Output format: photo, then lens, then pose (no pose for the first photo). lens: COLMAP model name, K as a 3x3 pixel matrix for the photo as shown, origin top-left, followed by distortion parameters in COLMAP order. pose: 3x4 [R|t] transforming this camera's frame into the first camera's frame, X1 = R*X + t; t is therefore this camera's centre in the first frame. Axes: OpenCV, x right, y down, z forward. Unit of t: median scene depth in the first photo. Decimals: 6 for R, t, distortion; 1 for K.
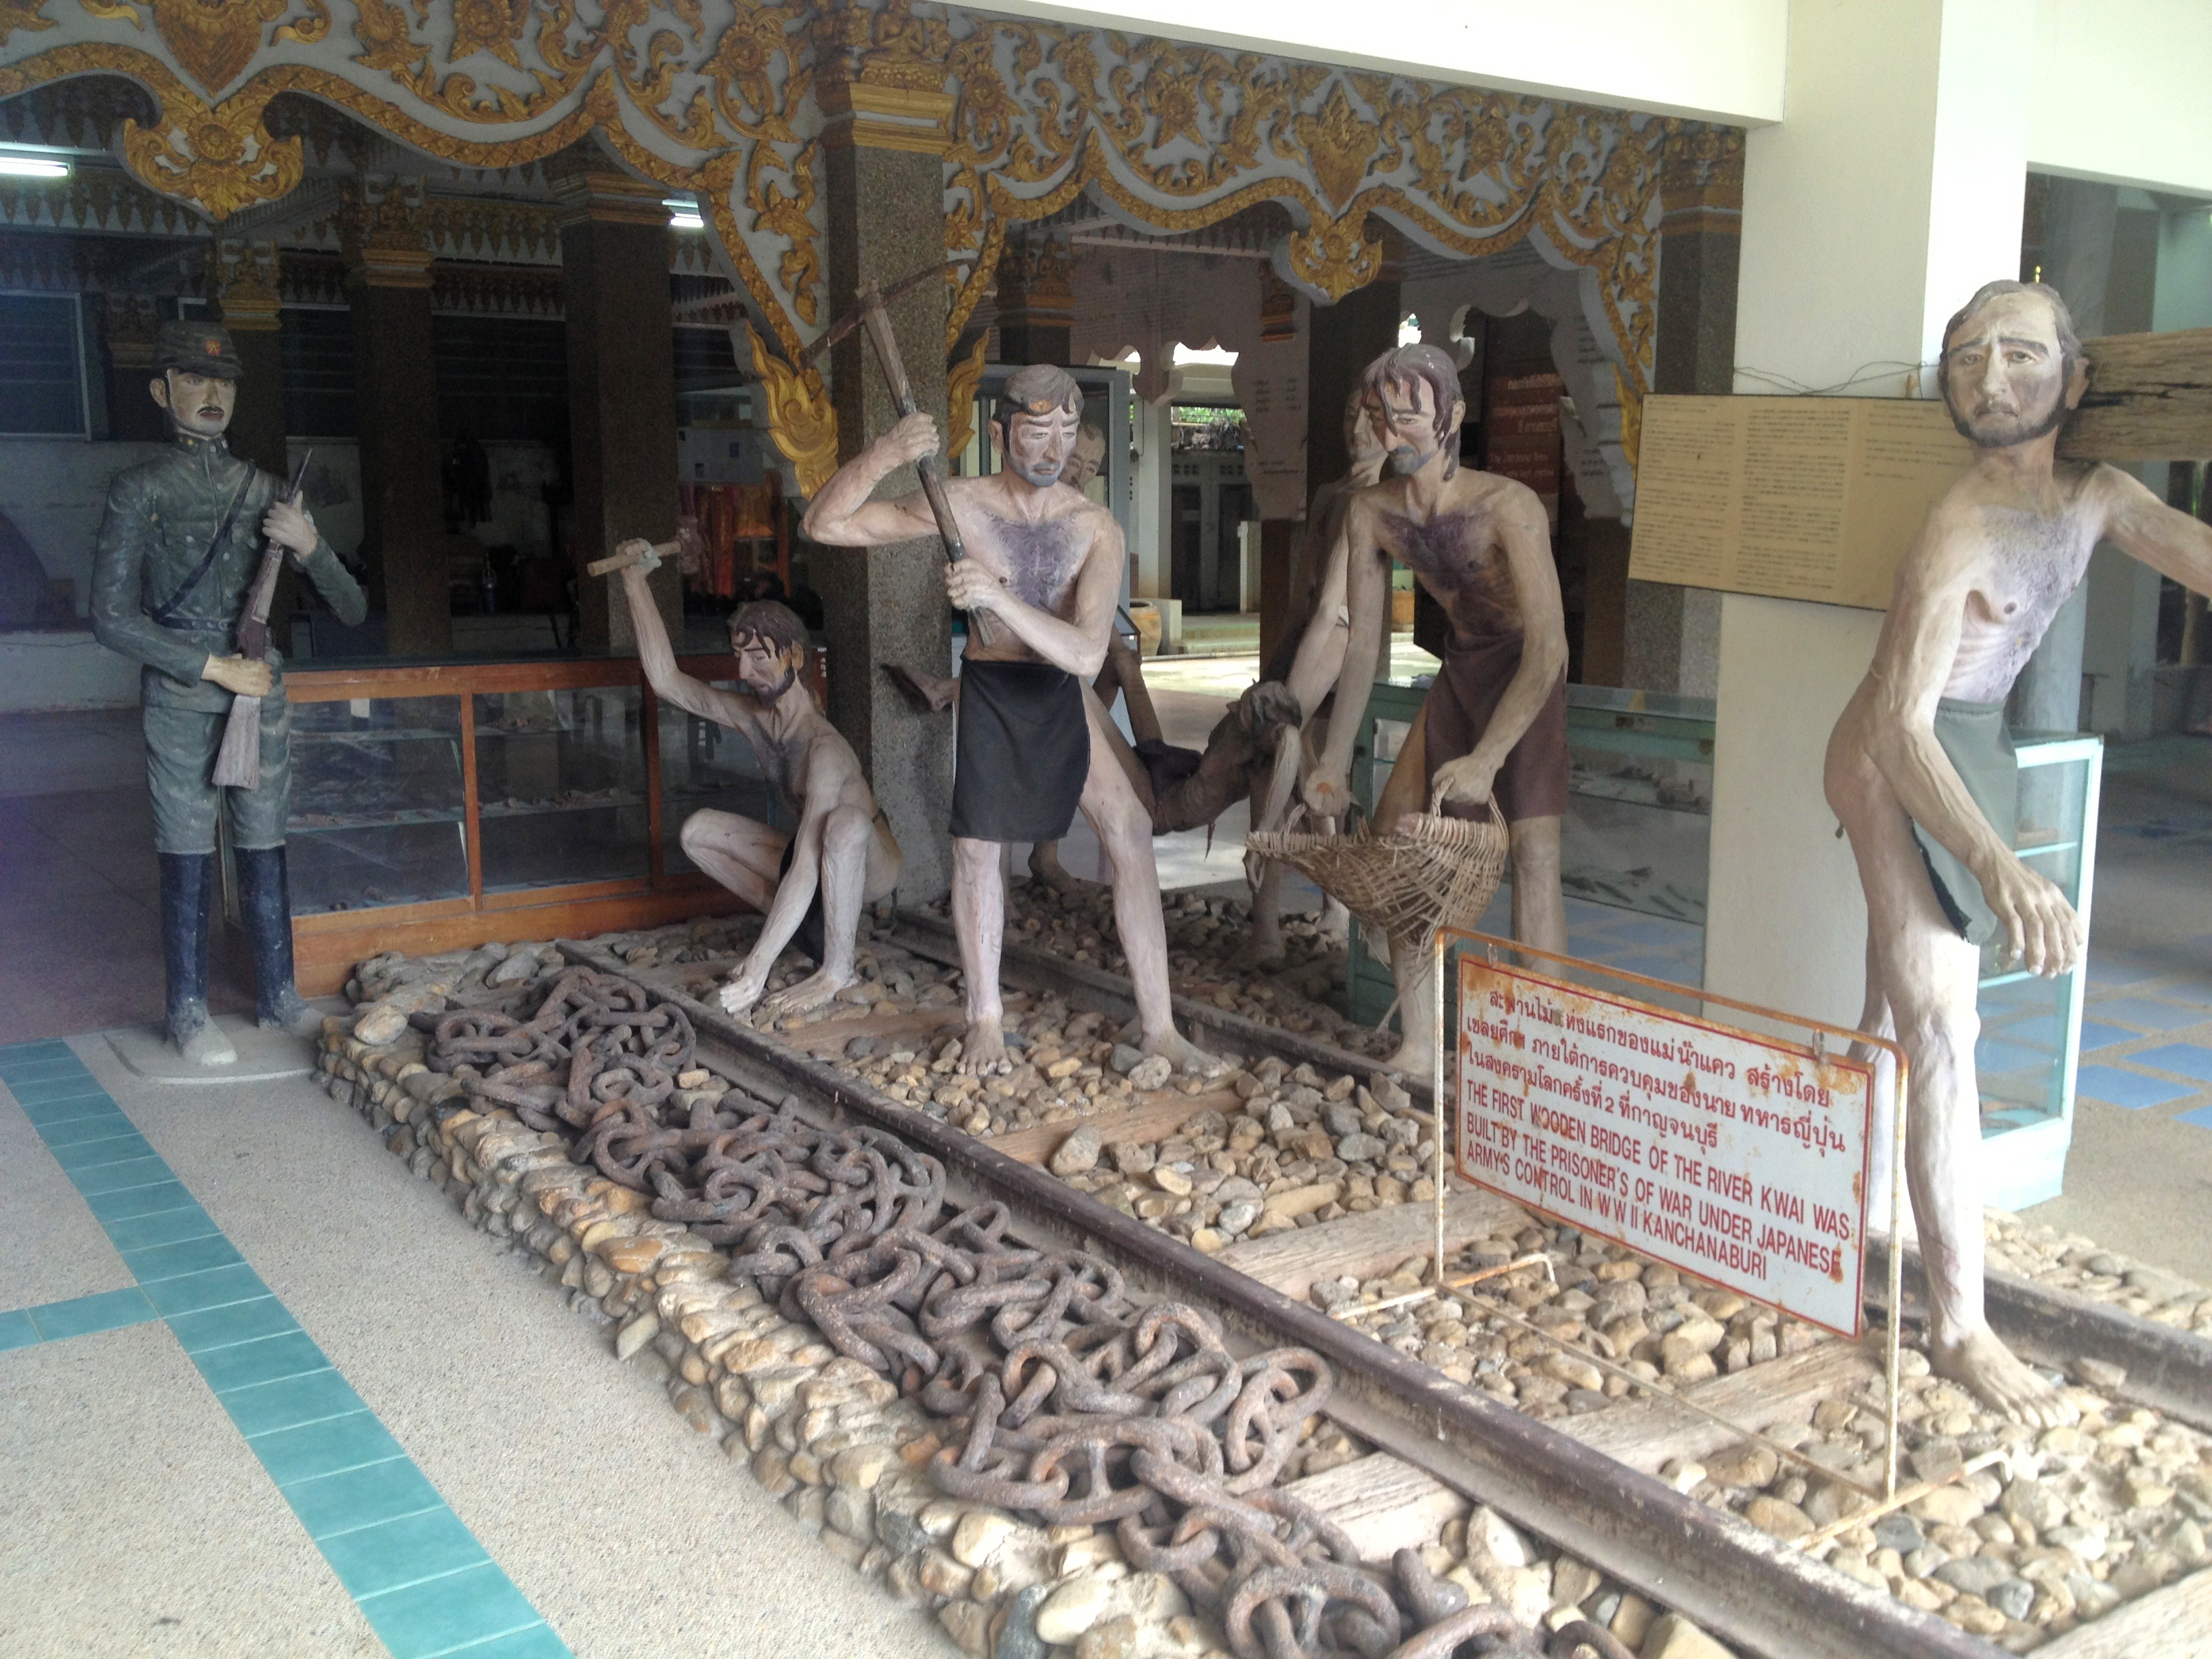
lens RADIAL K [[2047.3, 0, 1106.0], [0, 2047.3, 829.5], [0, 0, 1]] dist [0.148767, -0.351915]
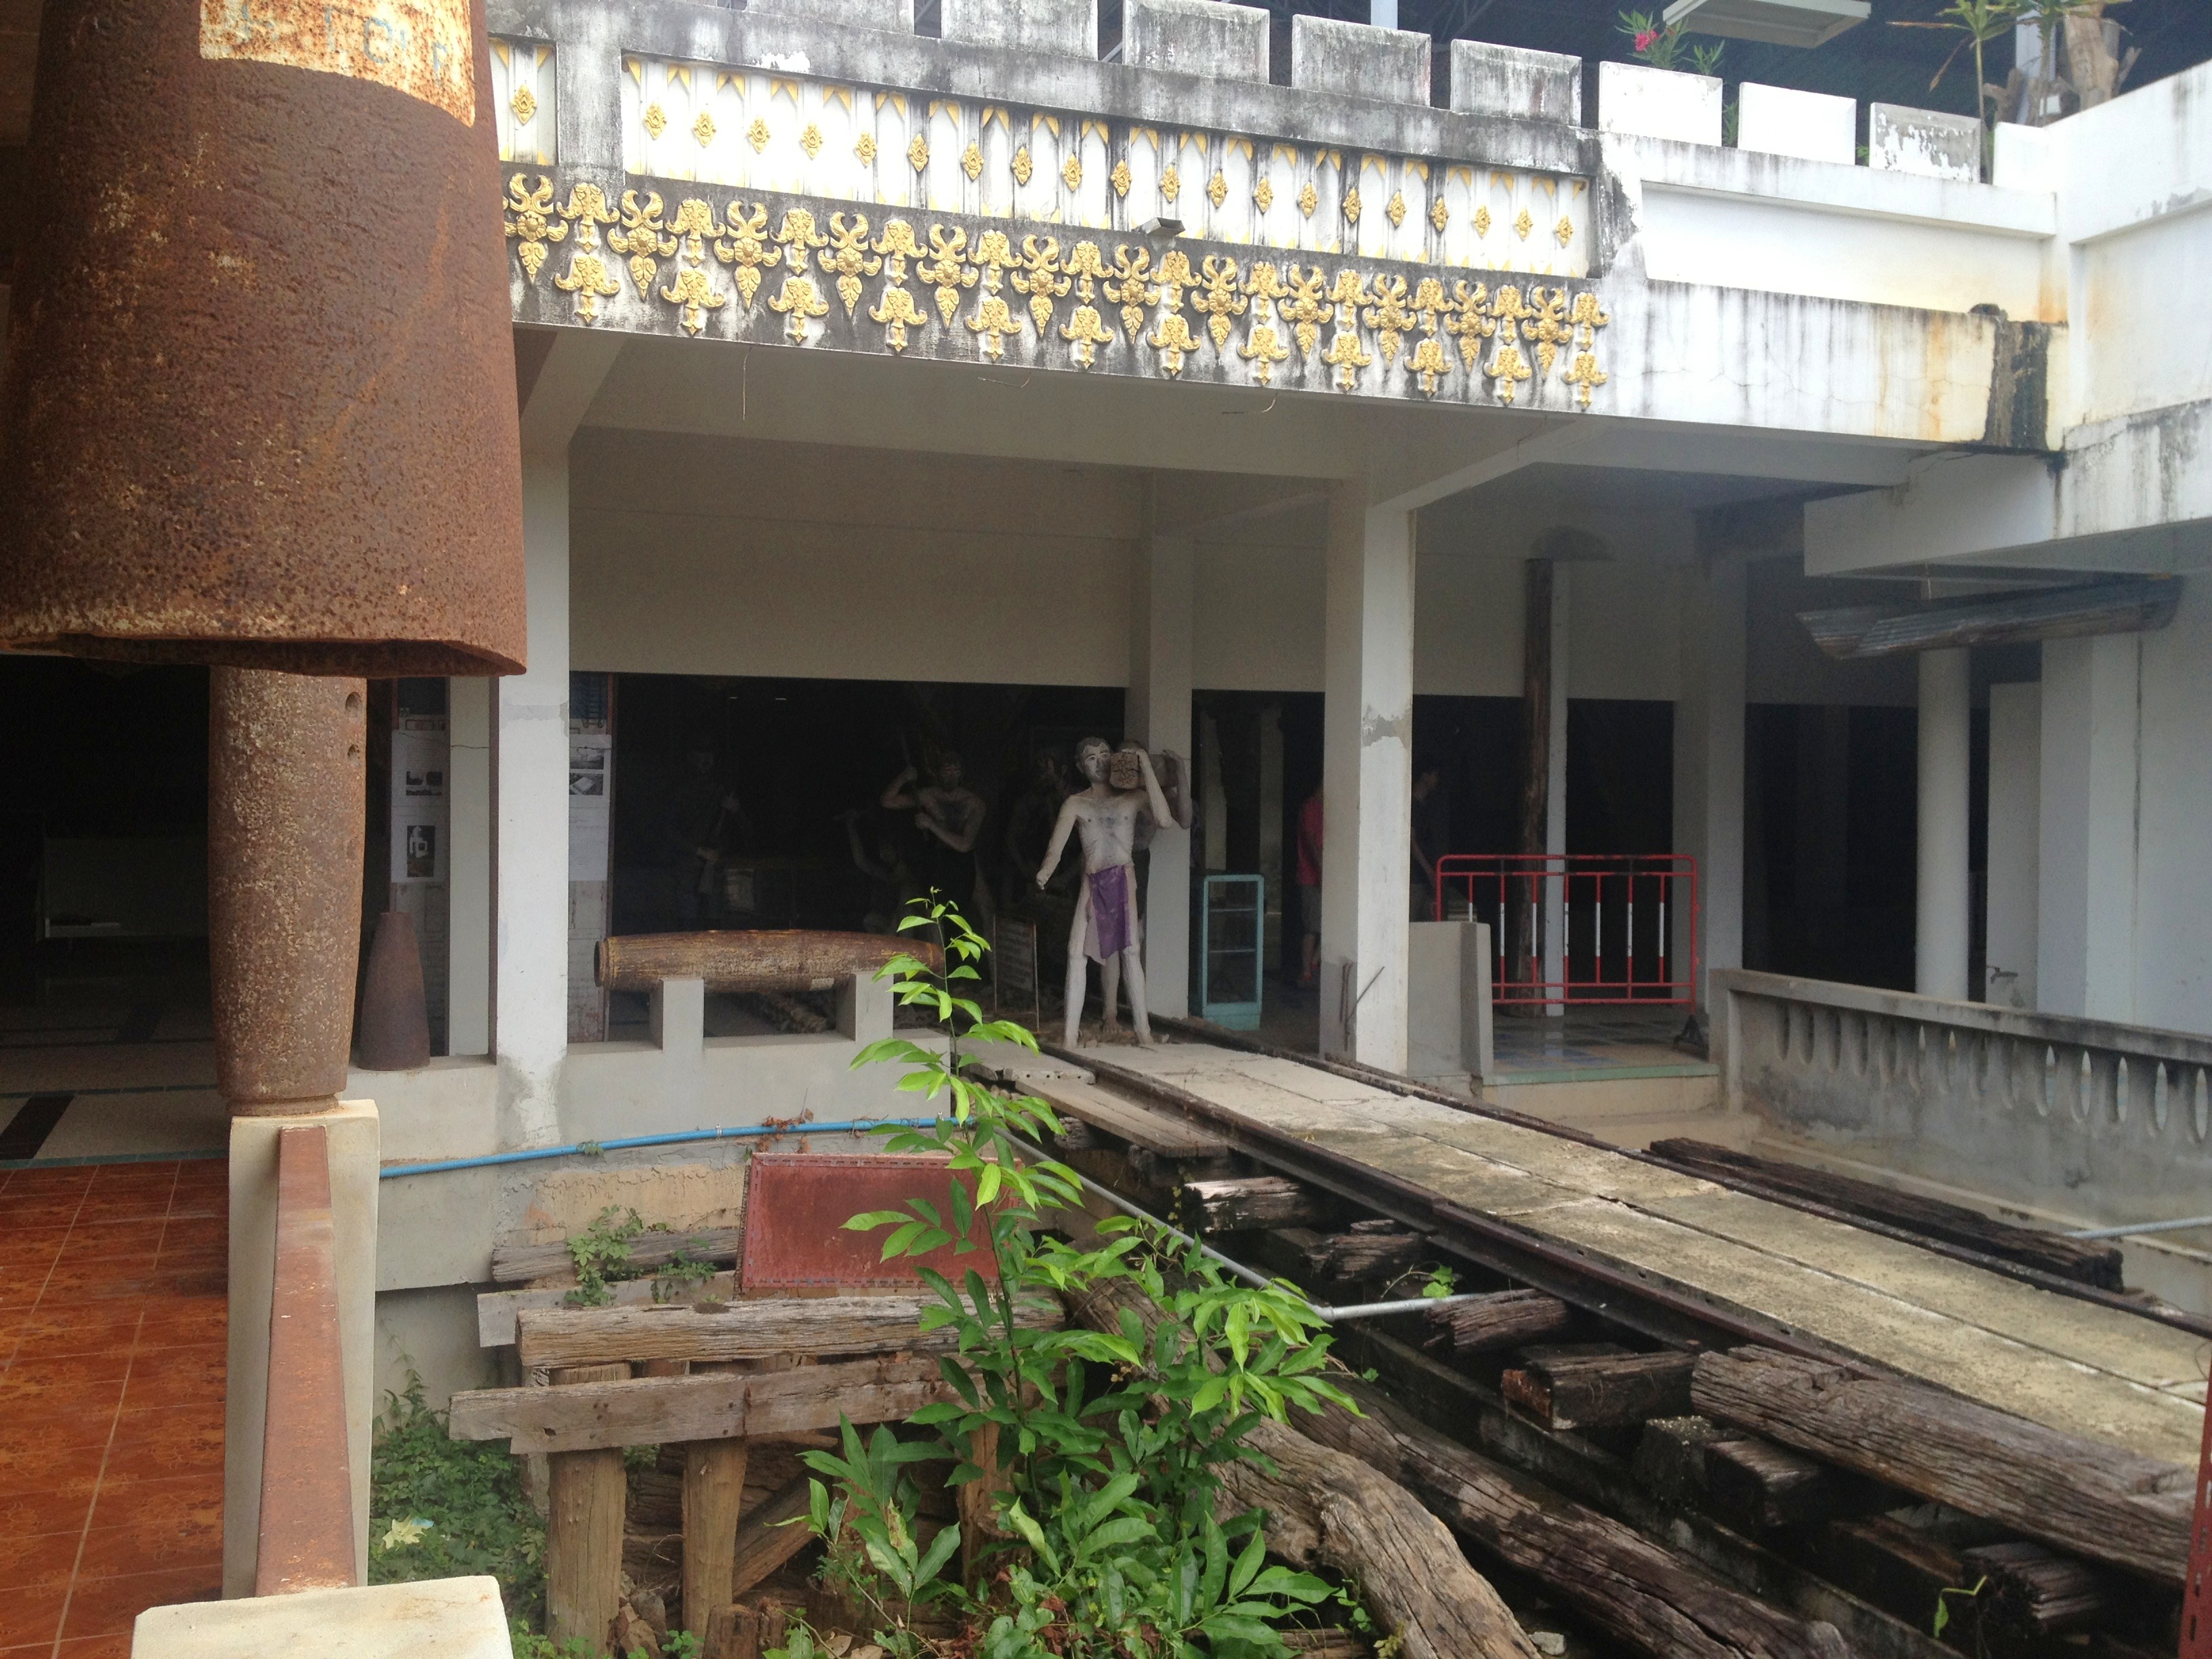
lens RADIAL K [[2047.3, 0, 1106.0], [0, 2047.3, 829.5], [0, 0, 1]] dist [0.148767, -0.351915]
pose [[0.972192, 0.009021, -0.234011, 0.882411], [-0.040745, 0.990533, -0.131086, 0.271687], [0.230613, 0.136976, 0.963356, -1.807209]]
